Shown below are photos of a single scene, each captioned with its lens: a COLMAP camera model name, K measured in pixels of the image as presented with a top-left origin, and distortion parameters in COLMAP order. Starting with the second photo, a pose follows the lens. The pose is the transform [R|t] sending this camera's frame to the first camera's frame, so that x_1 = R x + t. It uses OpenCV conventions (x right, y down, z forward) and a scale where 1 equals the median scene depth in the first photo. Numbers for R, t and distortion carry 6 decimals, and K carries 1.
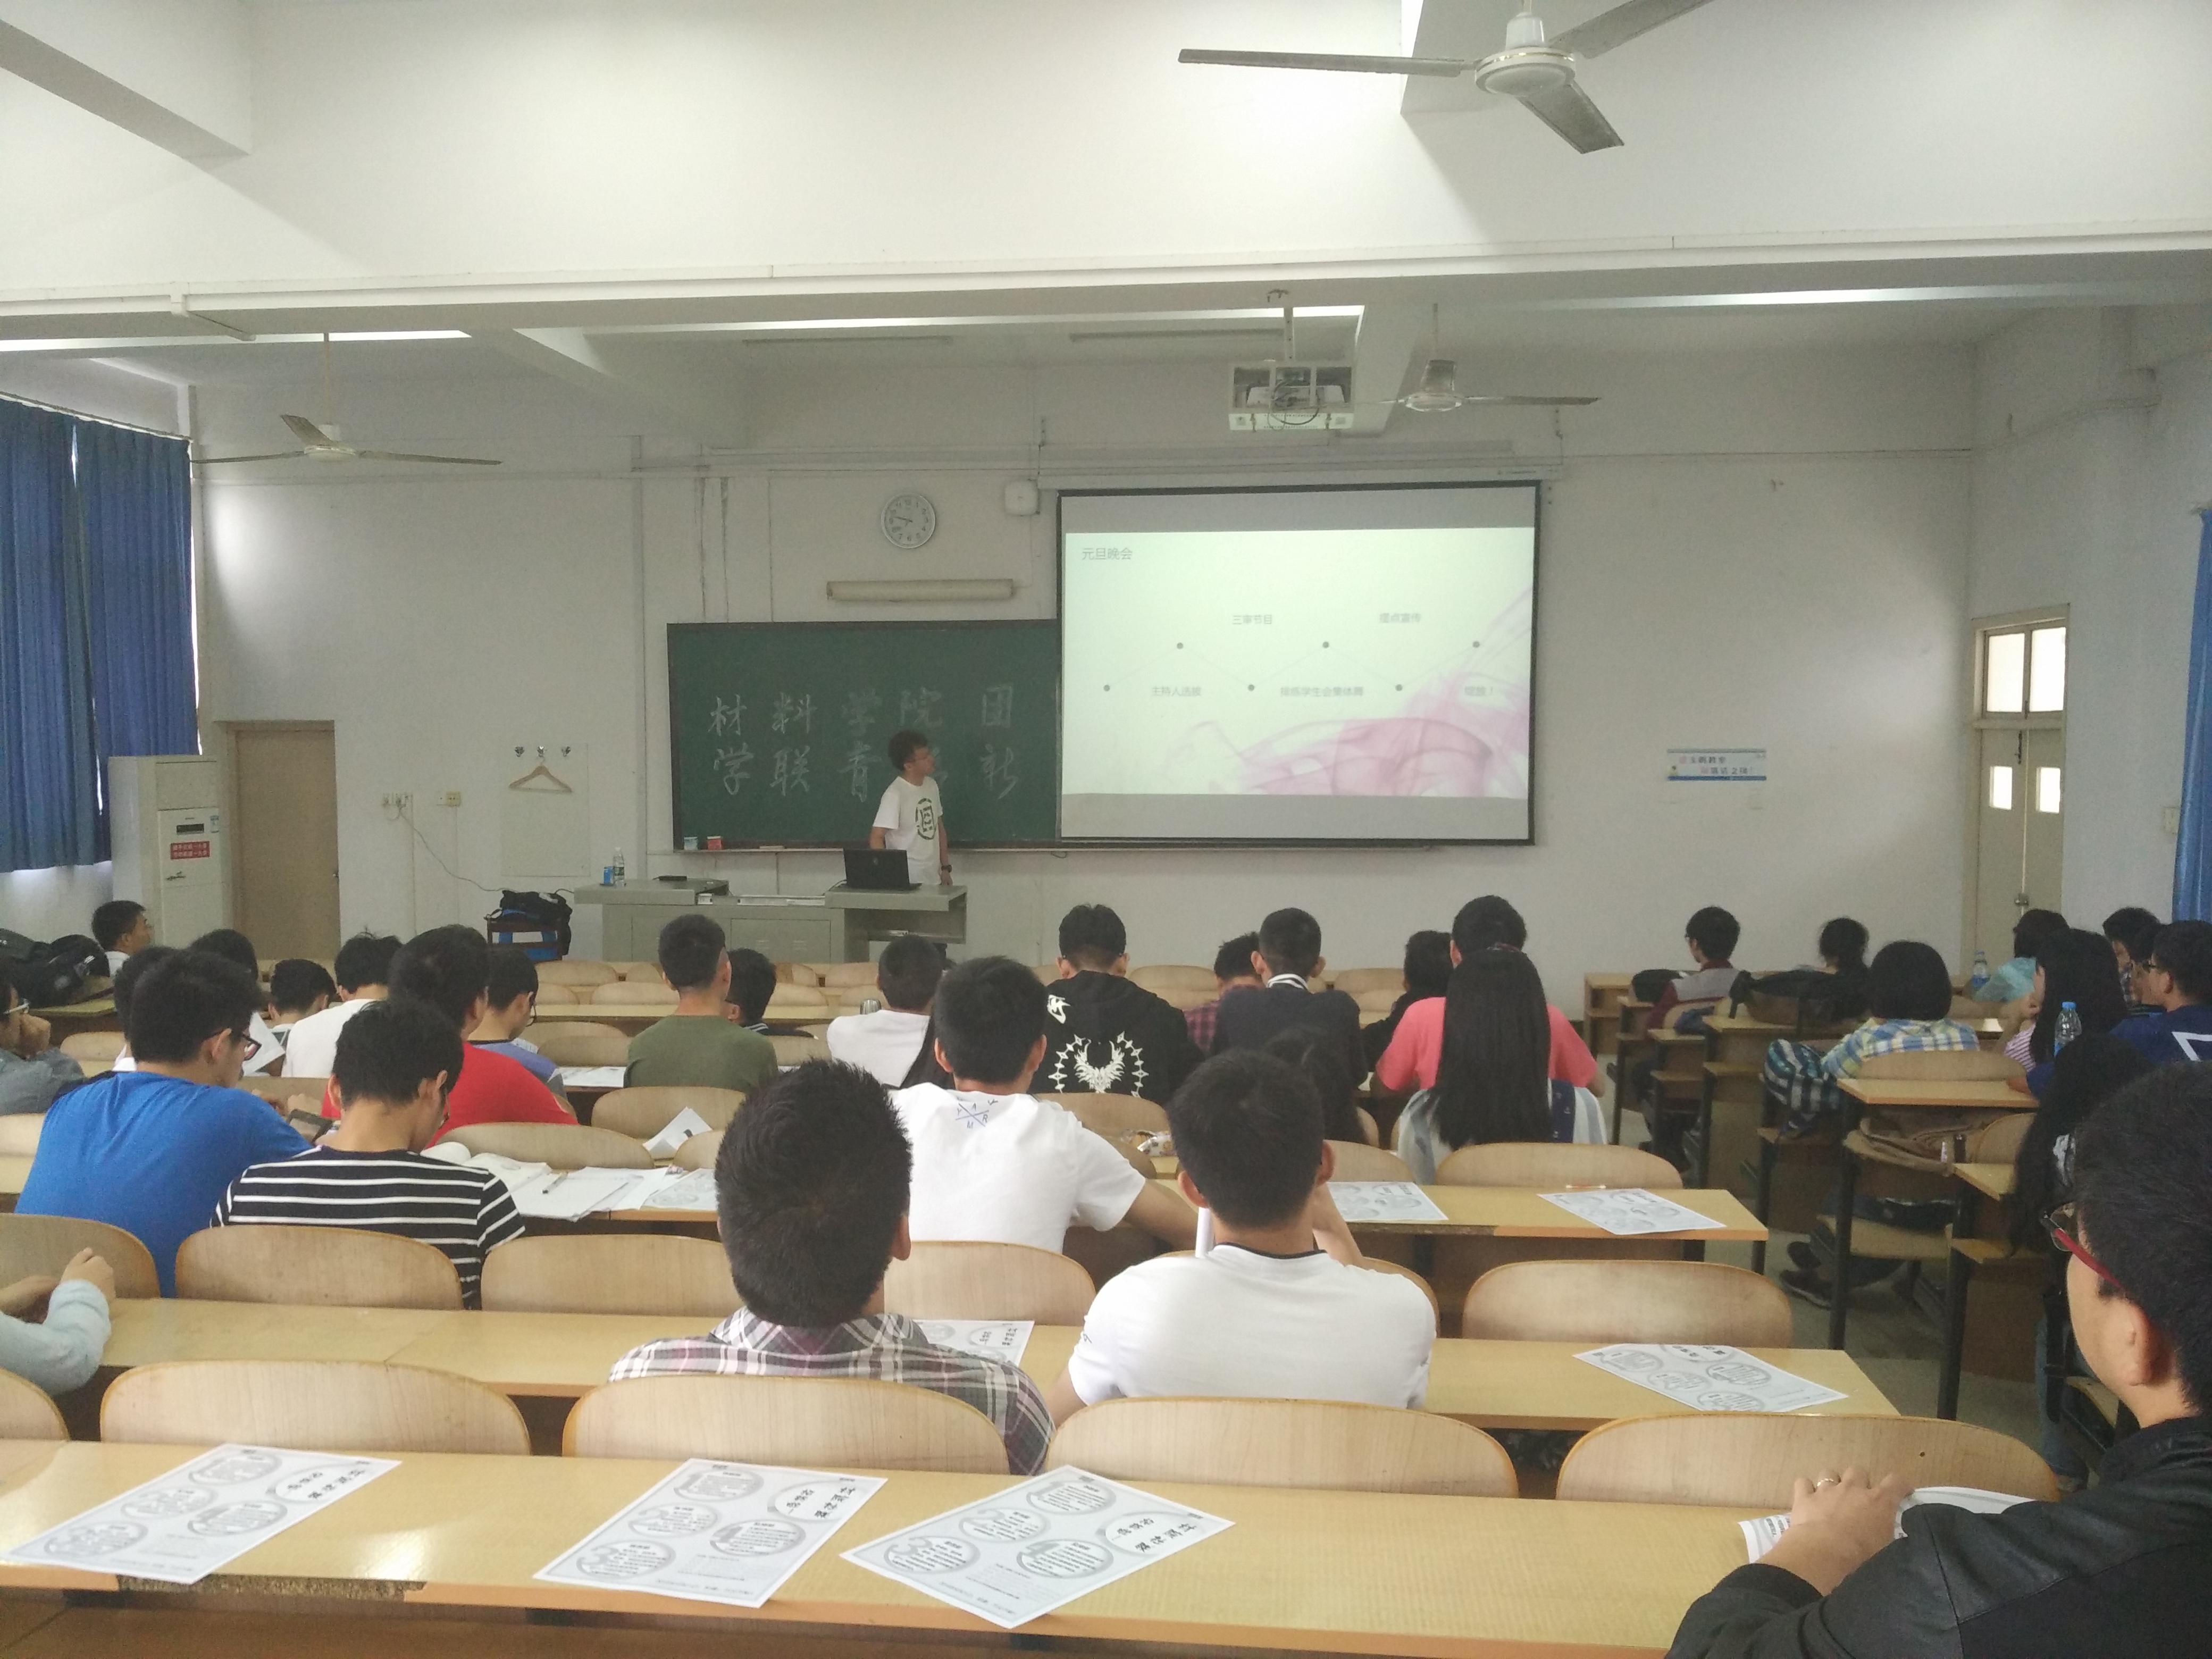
lens RADIAL K [[1958.8, 0, 1069.2], [0, 1958.8, 864.4], [0, 0, 1]] dist [0.126337, -0.406746]
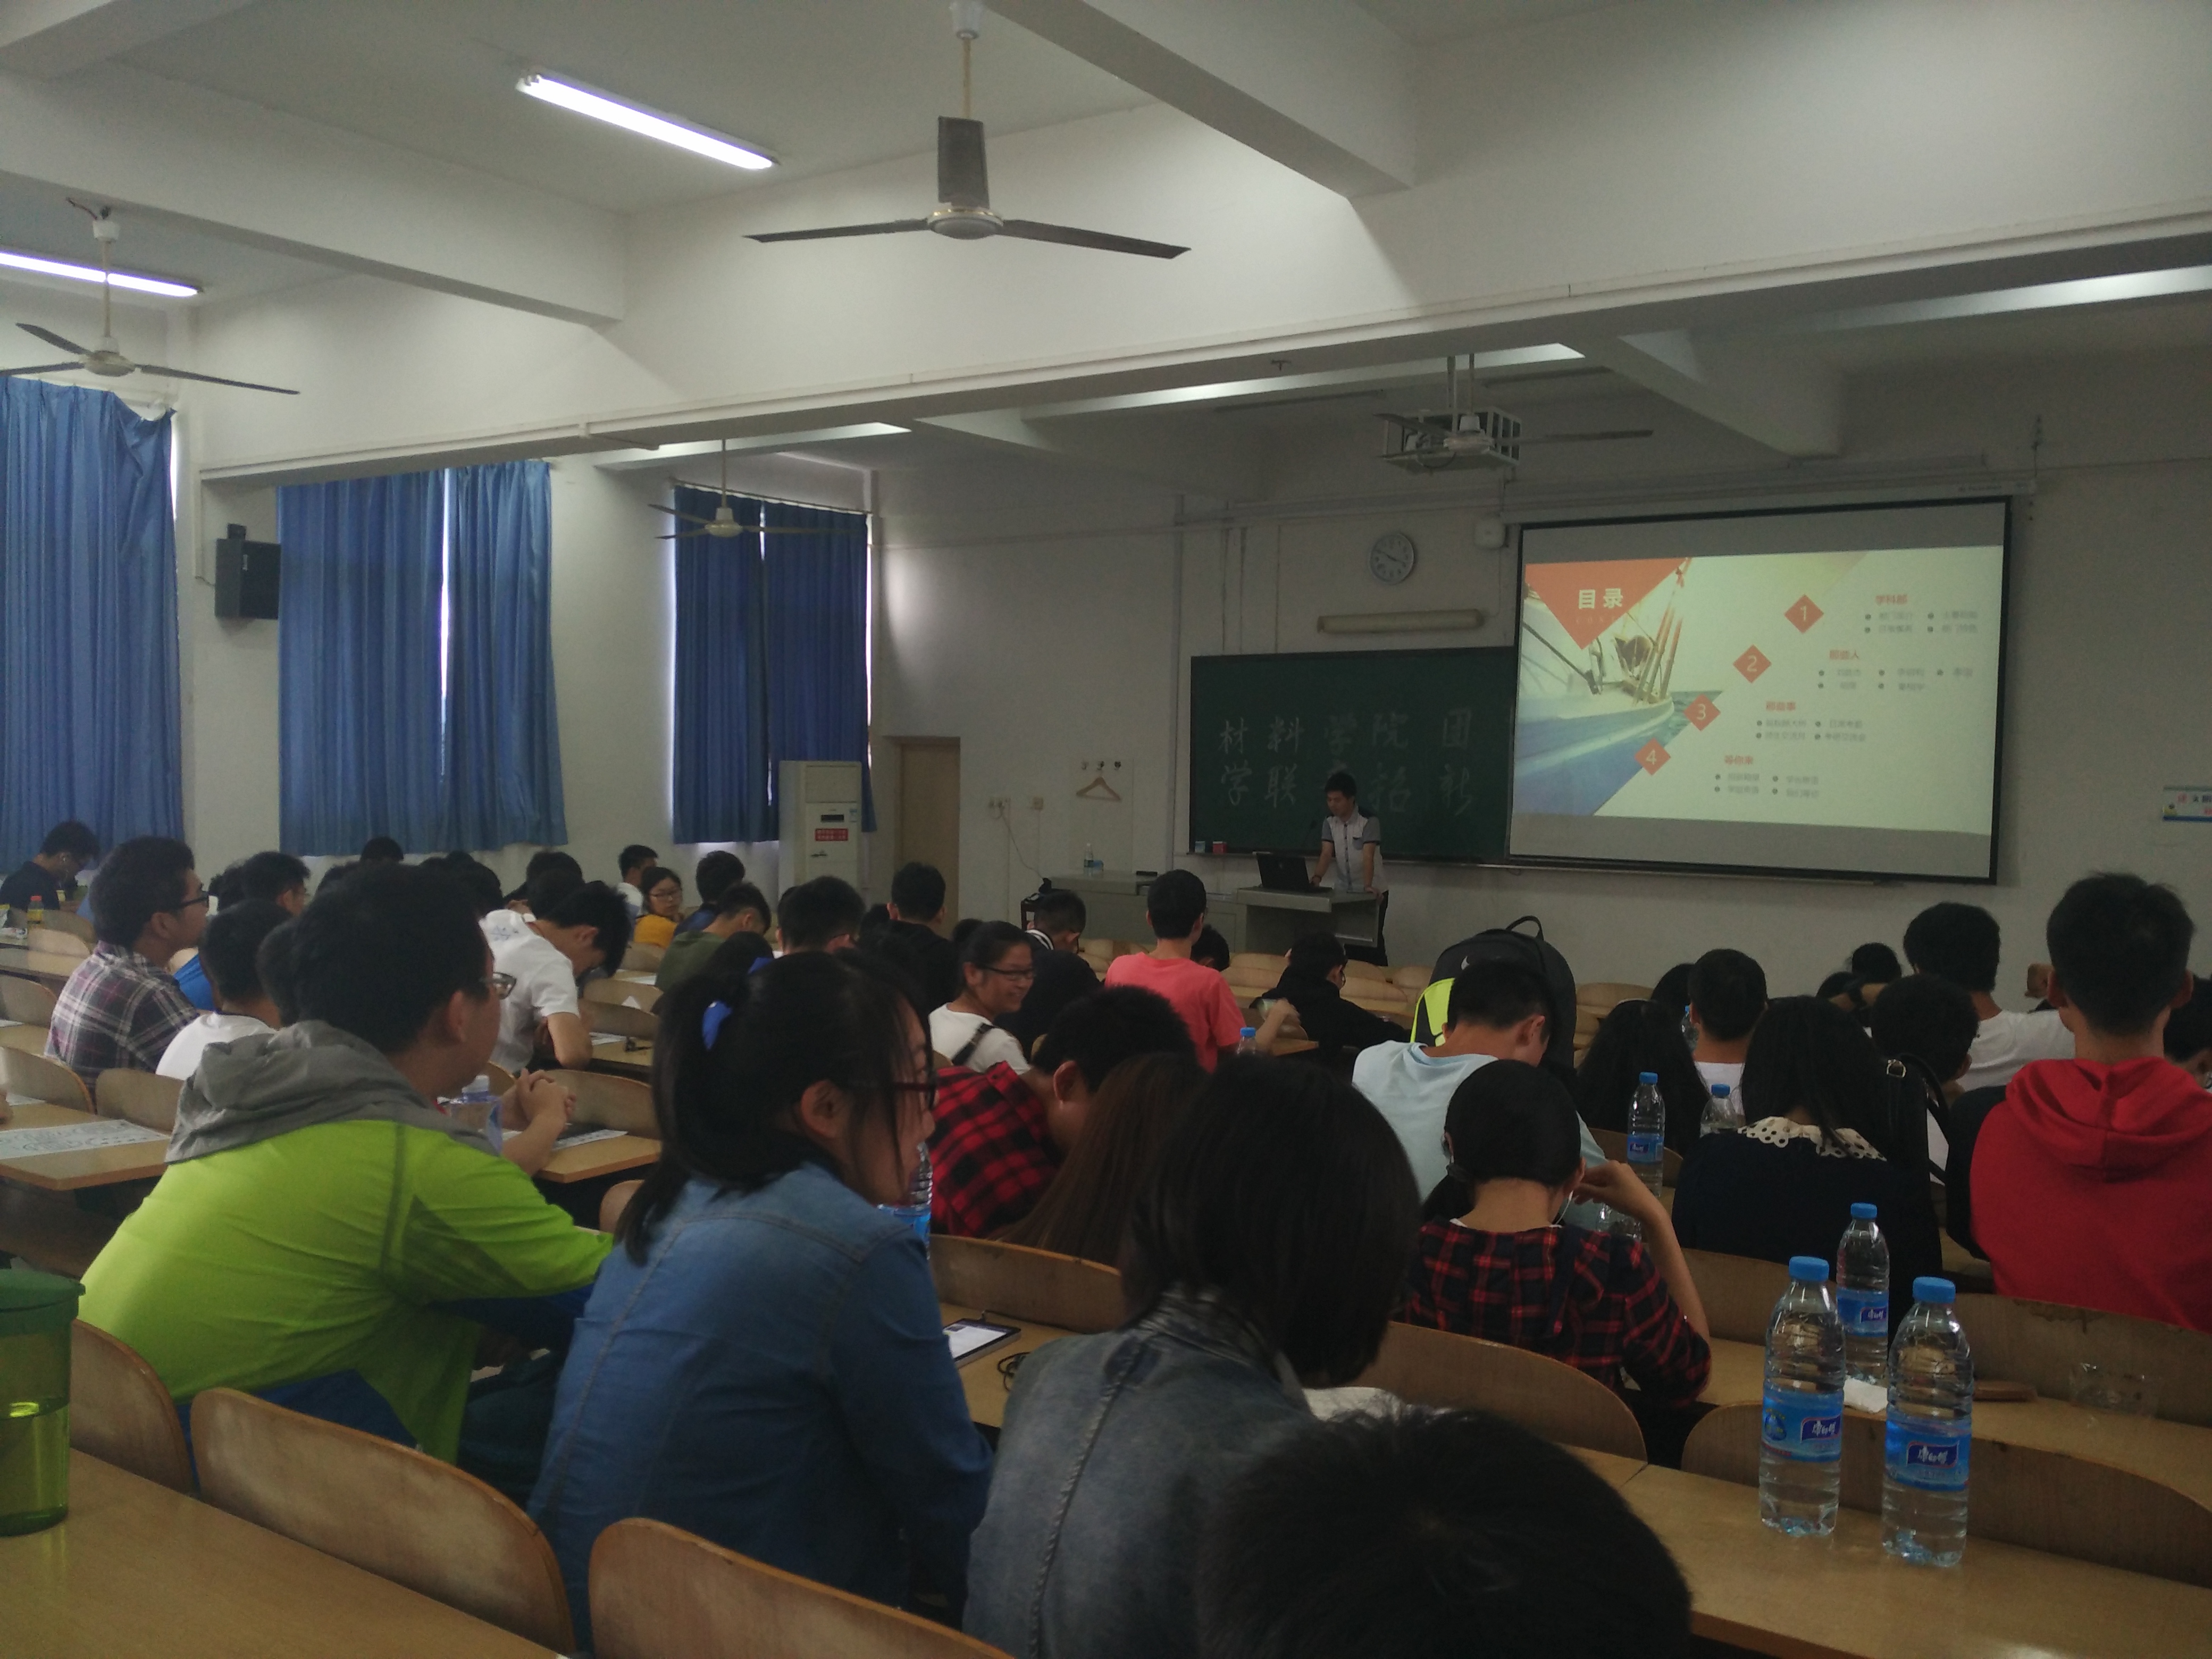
lens RADIAL K [[1958.8, 0, 1069.2], [0, 1958.8, 864.4], [0, 0, 1]] dist [0.126337, -0.406746]
pose [[0.864202, 0.044860, -0.501141, 0.318691], [-0.054187, 0.998523, -0.004061, 0.008500], [0.500218, 0.030665, 0.865356, -0.028961]]
